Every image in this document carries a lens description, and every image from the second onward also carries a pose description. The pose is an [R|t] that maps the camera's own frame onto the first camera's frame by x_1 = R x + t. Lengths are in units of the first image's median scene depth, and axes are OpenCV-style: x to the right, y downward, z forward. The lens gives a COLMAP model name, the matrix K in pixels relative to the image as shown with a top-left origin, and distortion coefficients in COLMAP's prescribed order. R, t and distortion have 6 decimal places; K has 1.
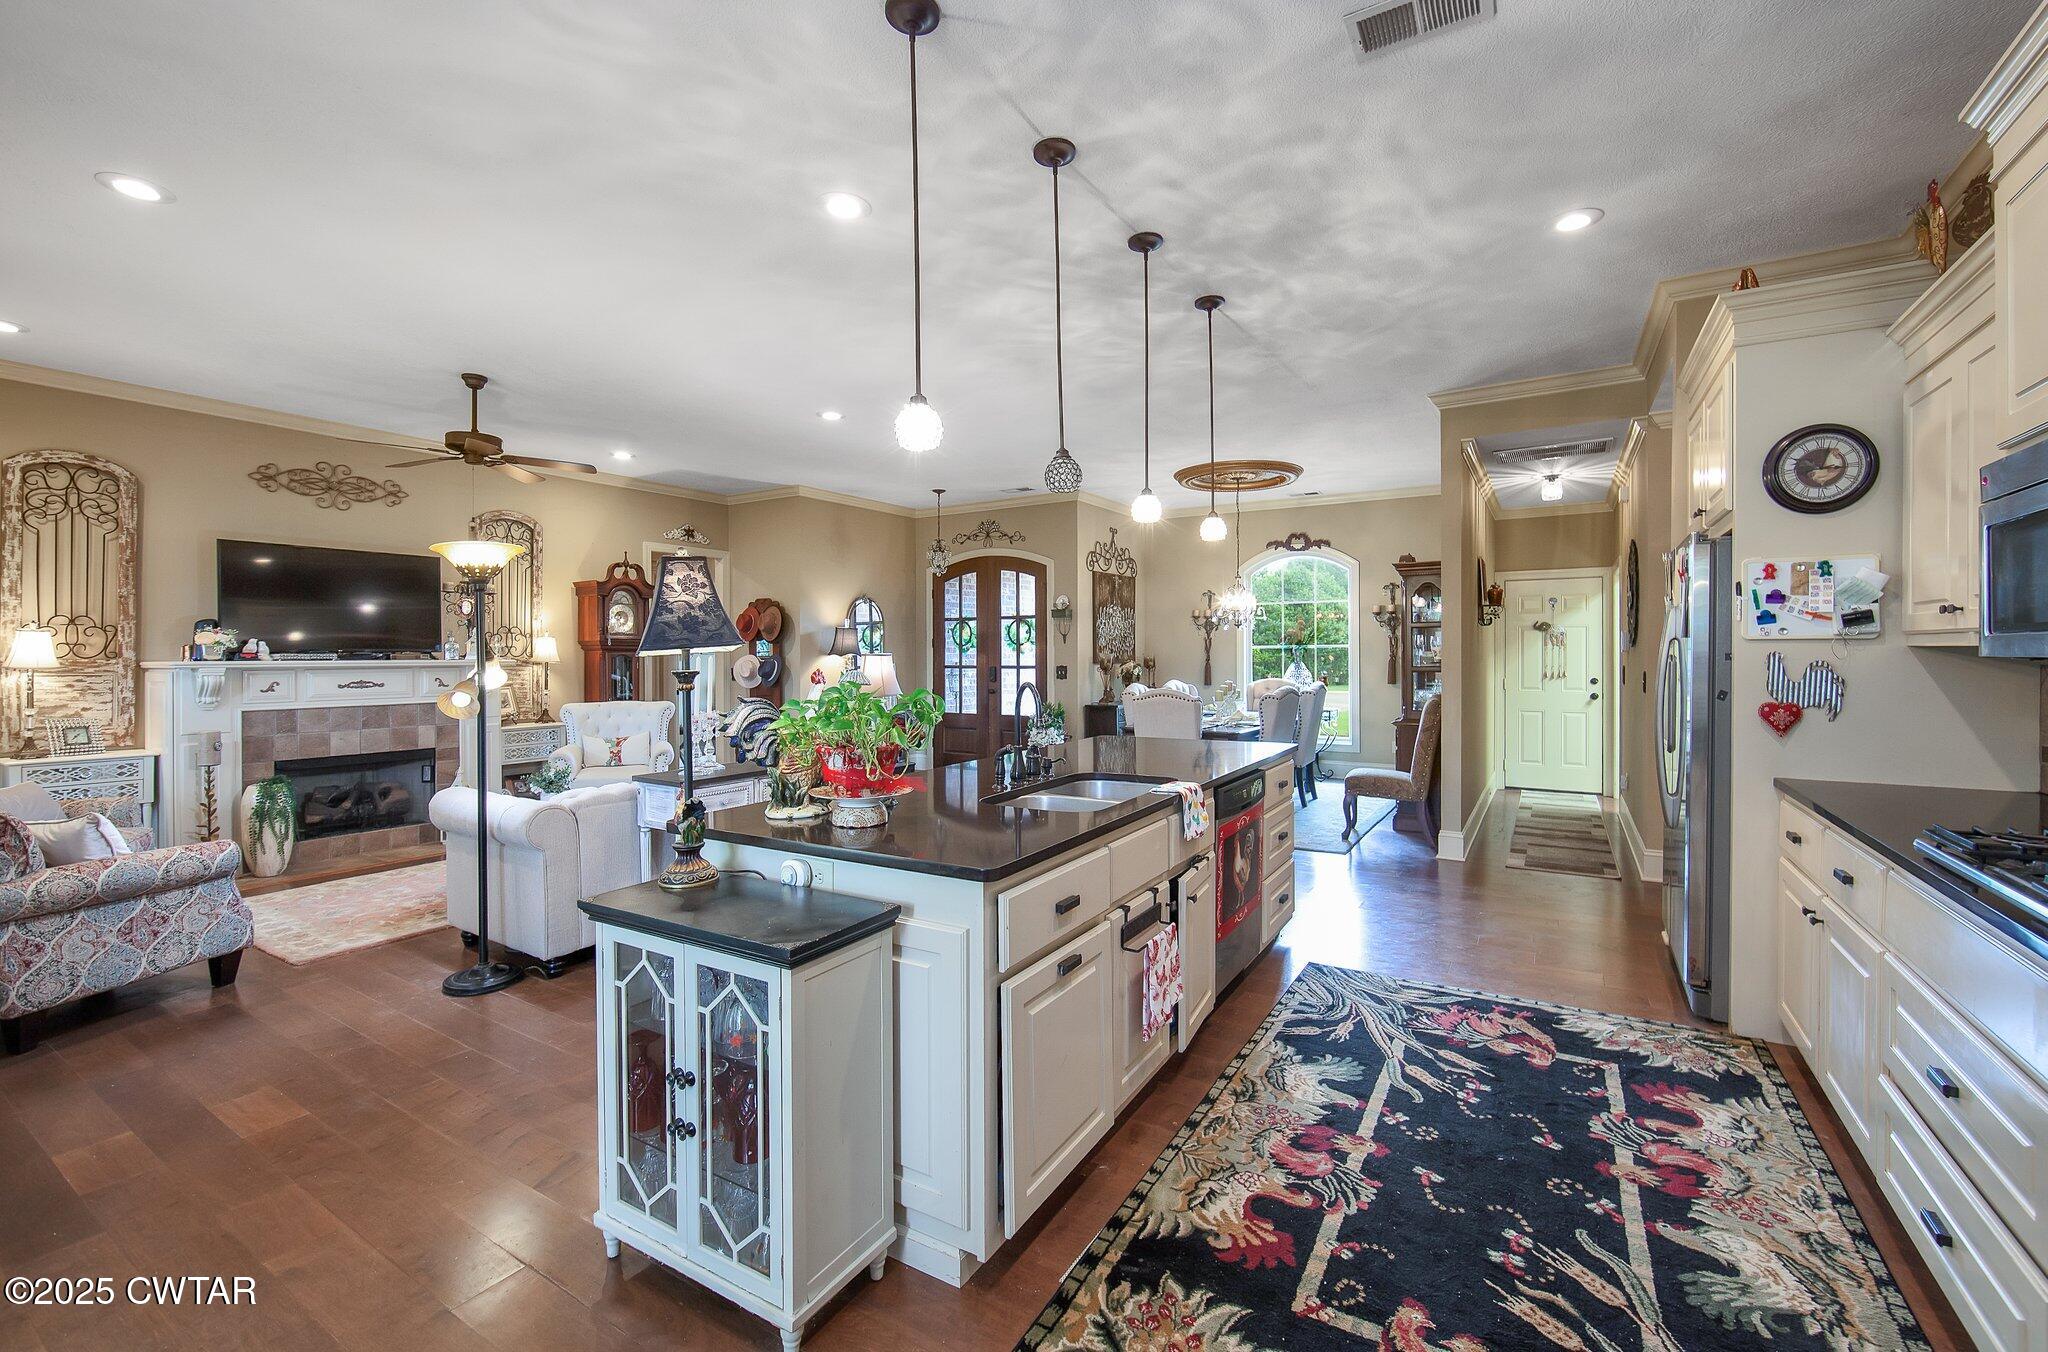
lens RADIAL K [[842.1, 0, 1046.5], [0, 842.1, 655.8], [0, 0, 1]] dist [-0.010352, 0.002442]
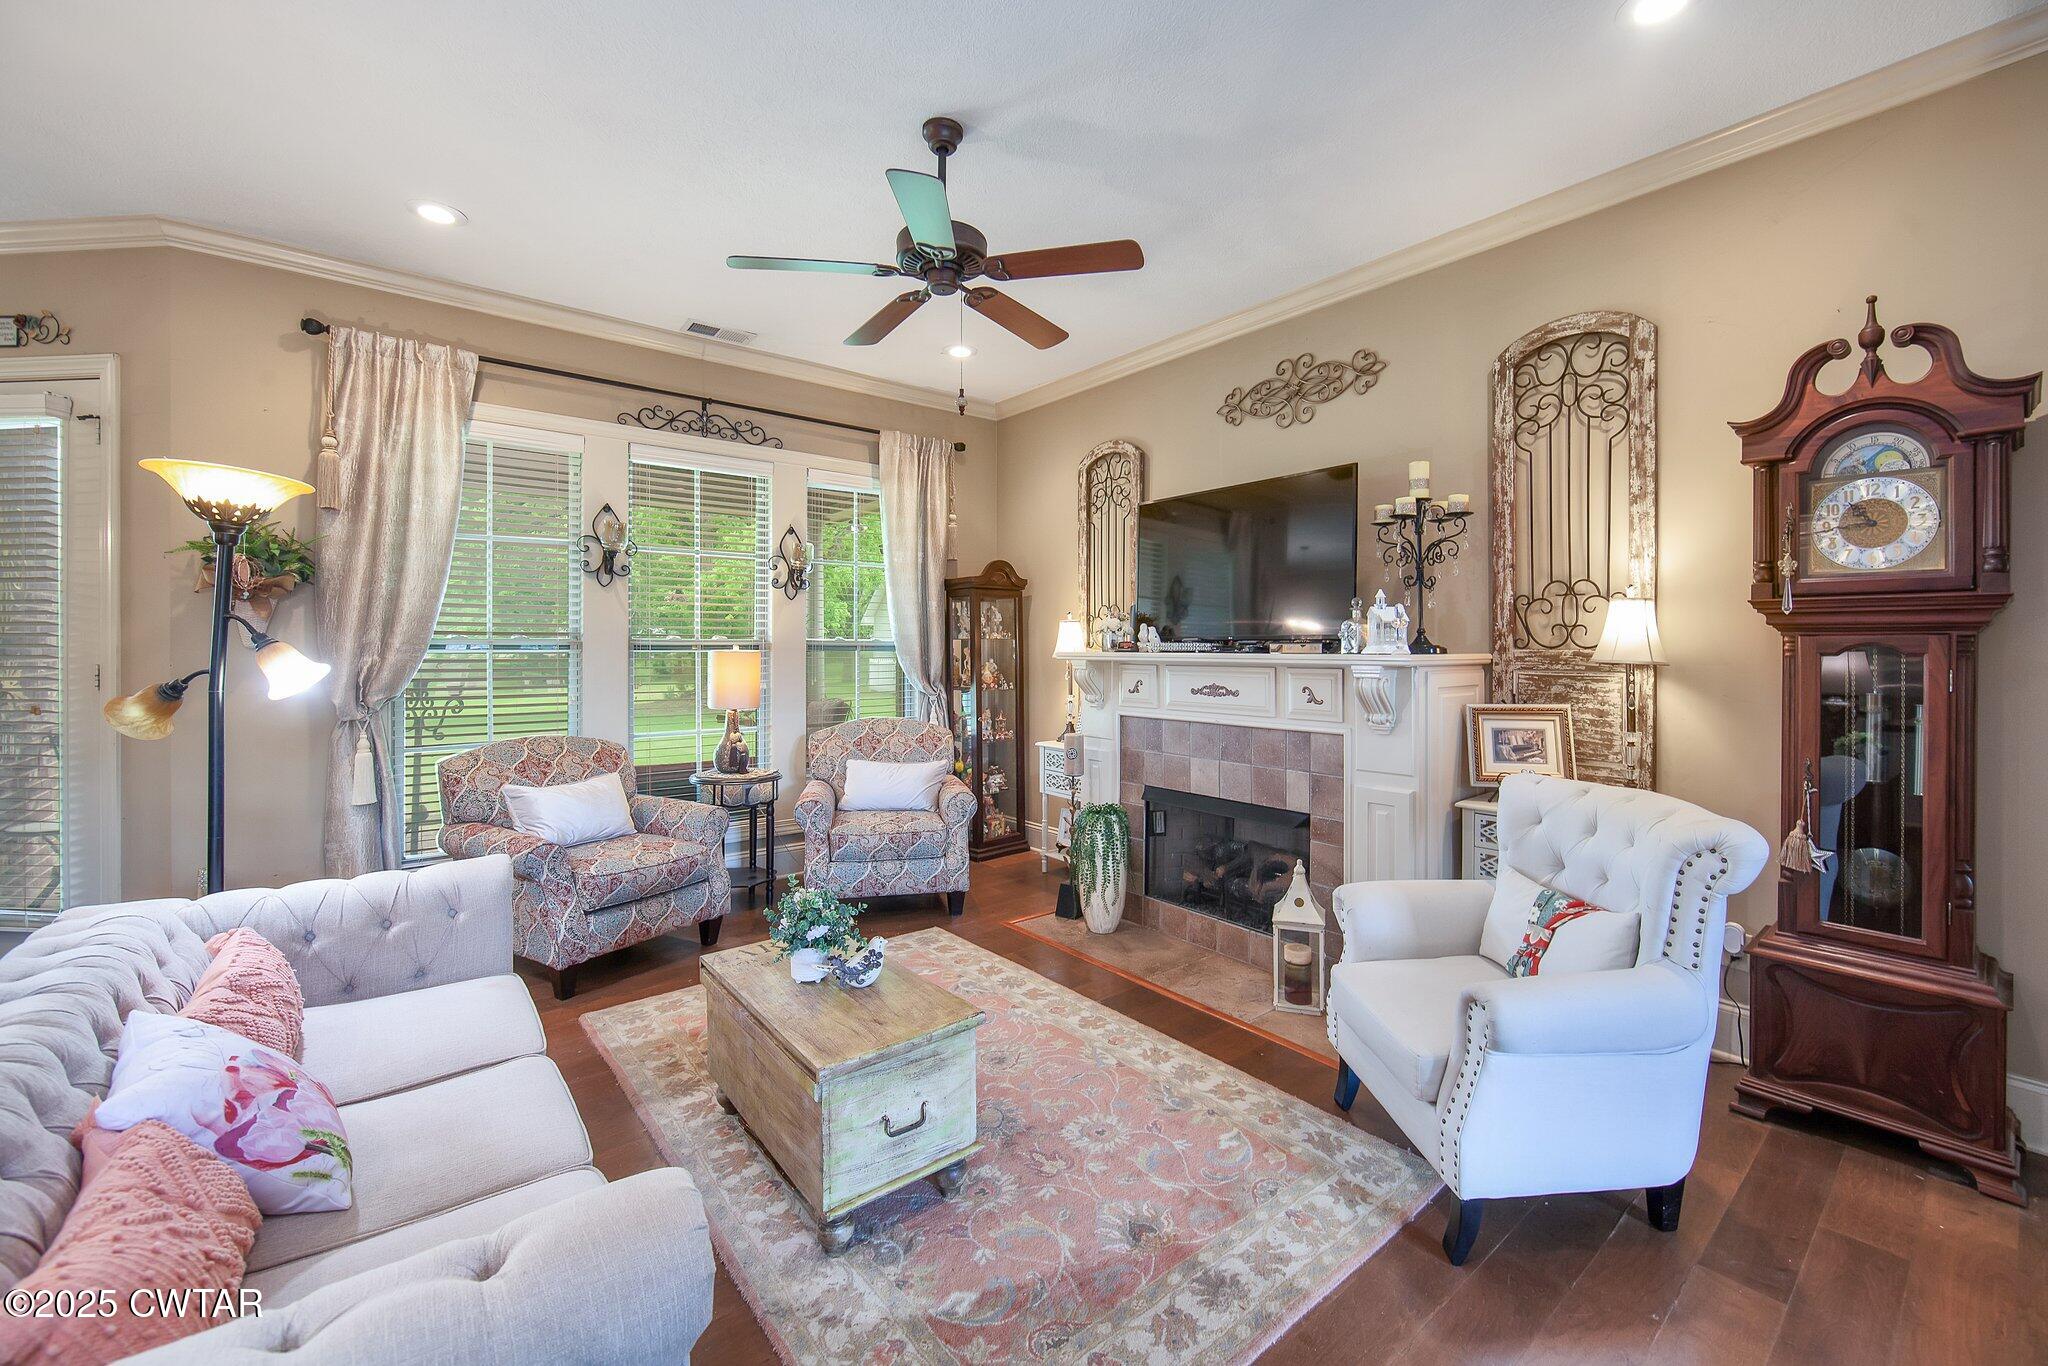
lens RADIAL K [[828.8, 0, 1050.2], [0, 828.8, 647.7], [0, 0, 1]] dist [-0.007733, 0.000657]
pose [[-0.325226, 0.003613, -0.945629, -0.196344], [-0.000632, 0.999992, 0.004038, -0.001164], [0.945636, 0.001911, -0.325221, 1.222012]]
